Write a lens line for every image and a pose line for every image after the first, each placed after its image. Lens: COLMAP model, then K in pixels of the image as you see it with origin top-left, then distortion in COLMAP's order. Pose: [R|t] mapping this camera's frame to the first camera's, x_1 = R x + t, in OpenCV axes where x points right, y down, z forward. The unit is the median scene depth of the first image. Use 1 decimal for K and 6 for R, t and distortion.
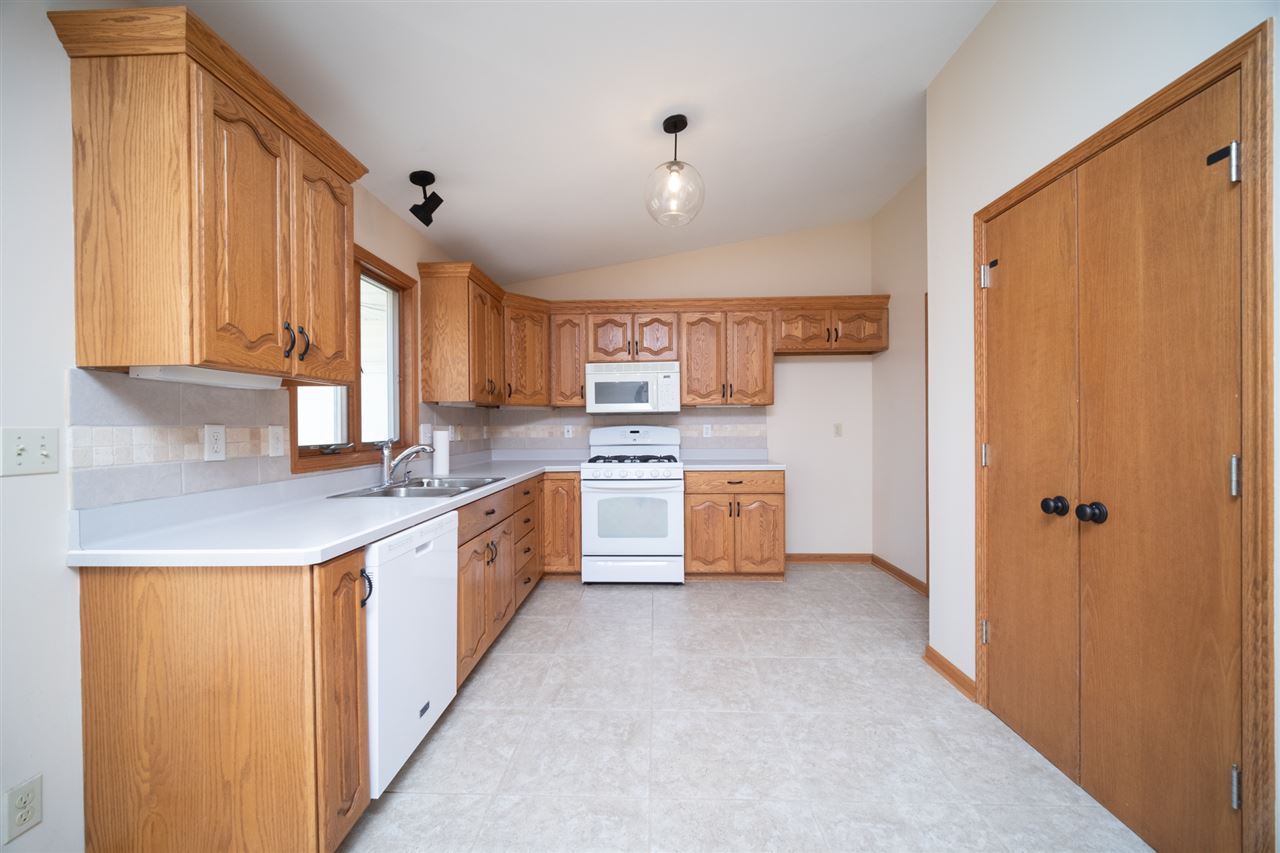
lens RADIAL K [[505.9, 0, 635.1], [0, 505.9, 428.0], [0, 0, 1]] dist [-0.006736, 0.001179]
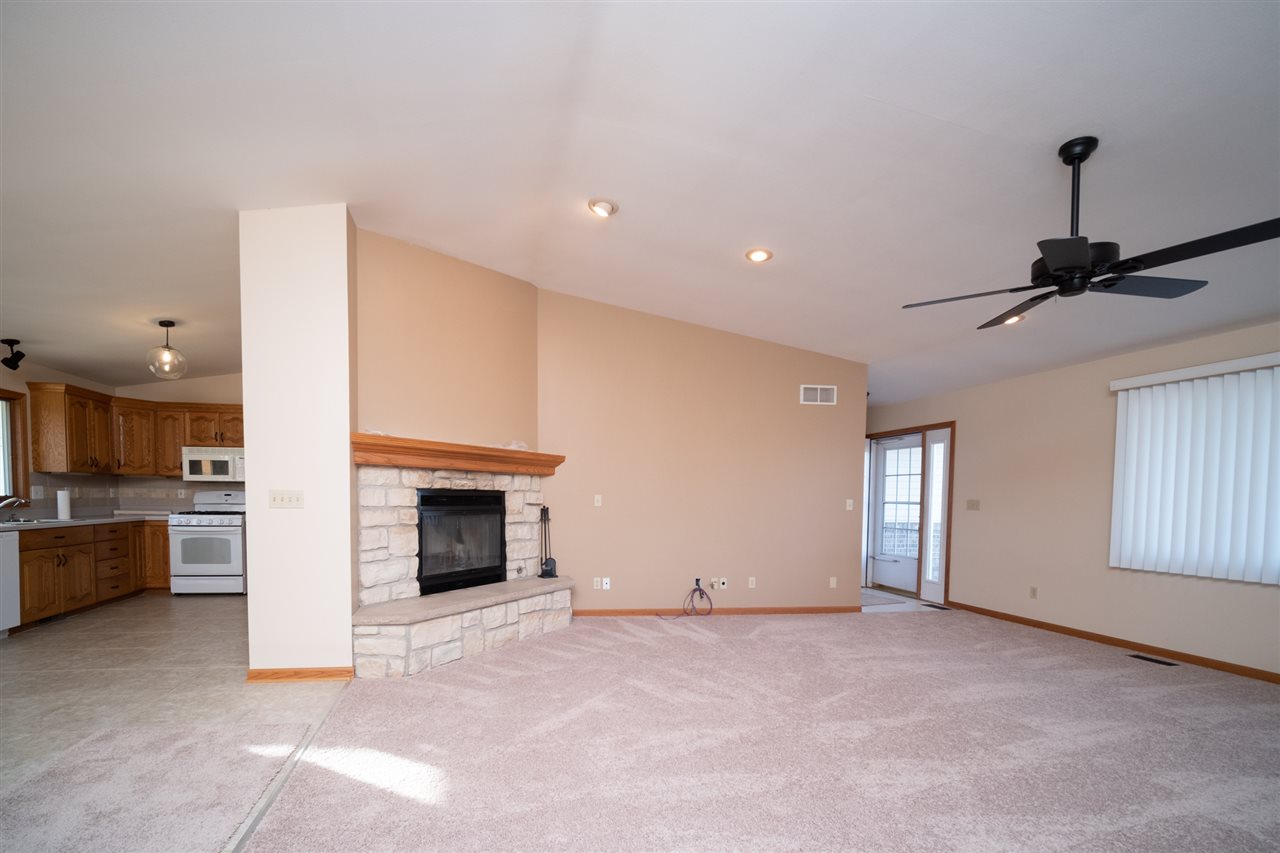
lens RADIAL K [[564.9, 0, 574.2], [0, 564.9, 526.9], [0, 0, 1]] dist [-0.008953, 0.000038]
pose [[0.983826, 0.012457, 0.178692, 0.900264], [-0.022236, 0.998356, 0.052828, -0.010521], [-0.177741, -0.055947, 0.982486, -0.986239]]
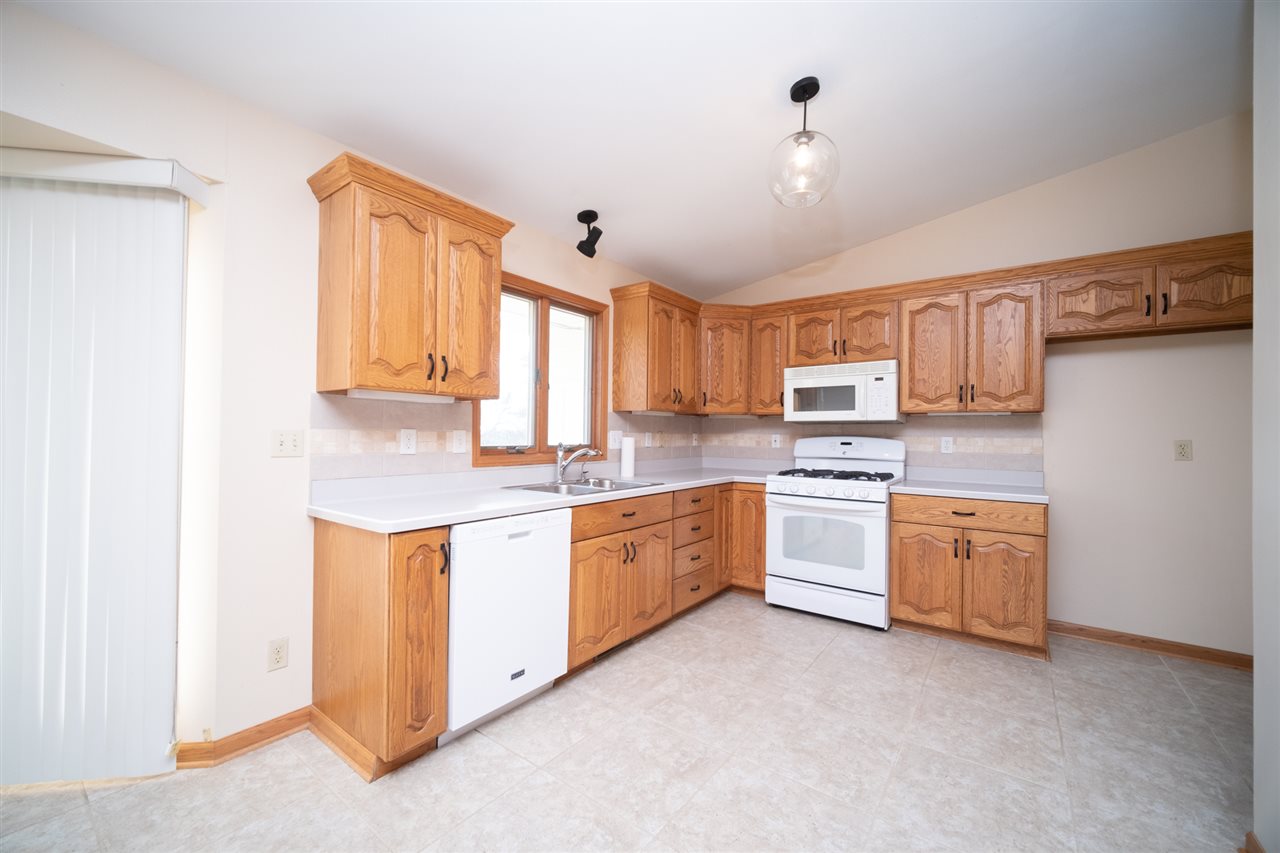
lens RADIAL K [[505.9, 0, 637.9], [0, 505.9, 427.9], [0, 0, 1]] dist [-0.006736, 0.001179]
pose [[0.820626, 0.011502, -0.571350, 0.268482], [-0.020614, 0.999743, -0.009480, -0.004753], [0.571094, 0.019557, 0.820652, 0.105978]]
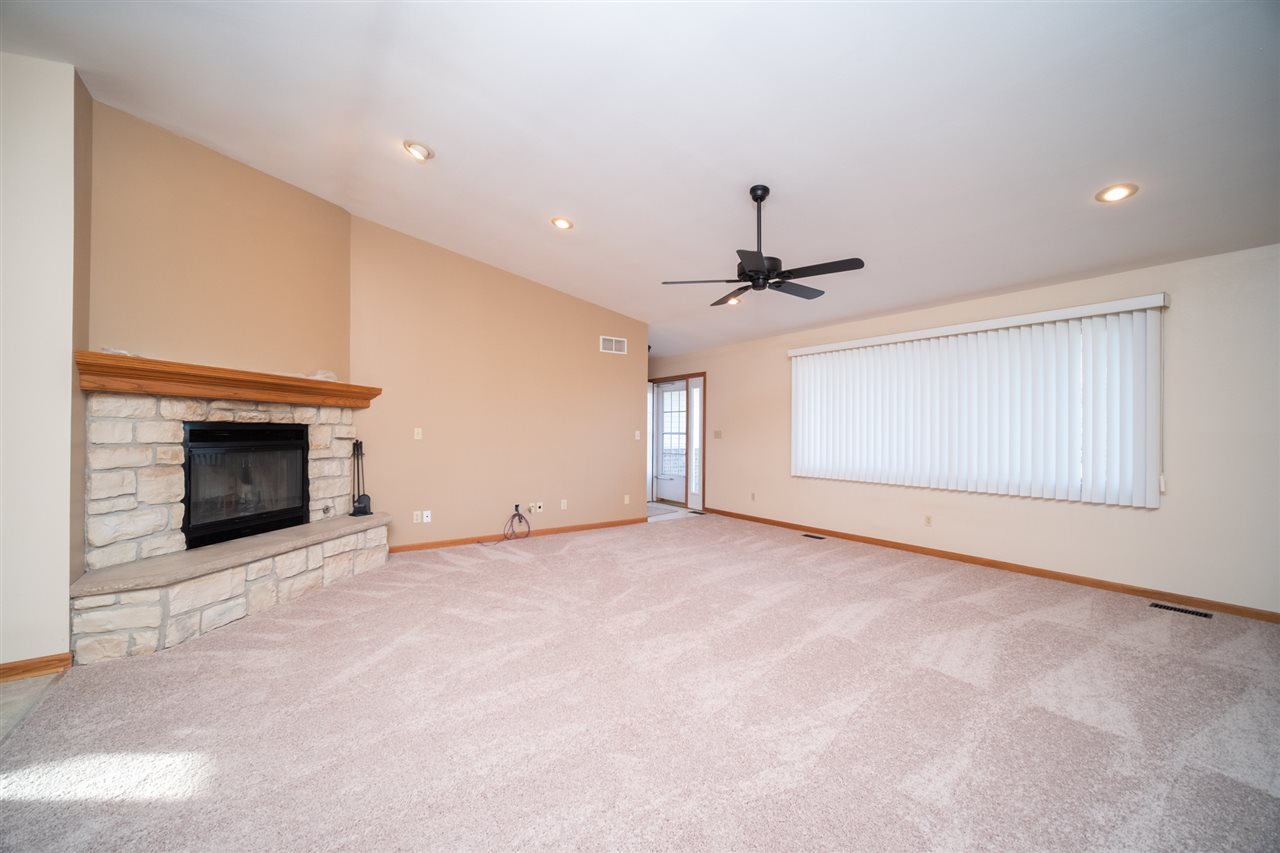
lens RADIAL K [[505.9, 0, 638.1], [0, 505.9, 429.6], [0, 0, 1]] dist [-0.006736, 0.001179]
pose [[0.789244, 0.017148, 0.613840, 0.862698], [-0.015080, 0.999850, -0.008543, -0.011278], [-0.613894, -0.002514, 0.789384, -0.938187]]
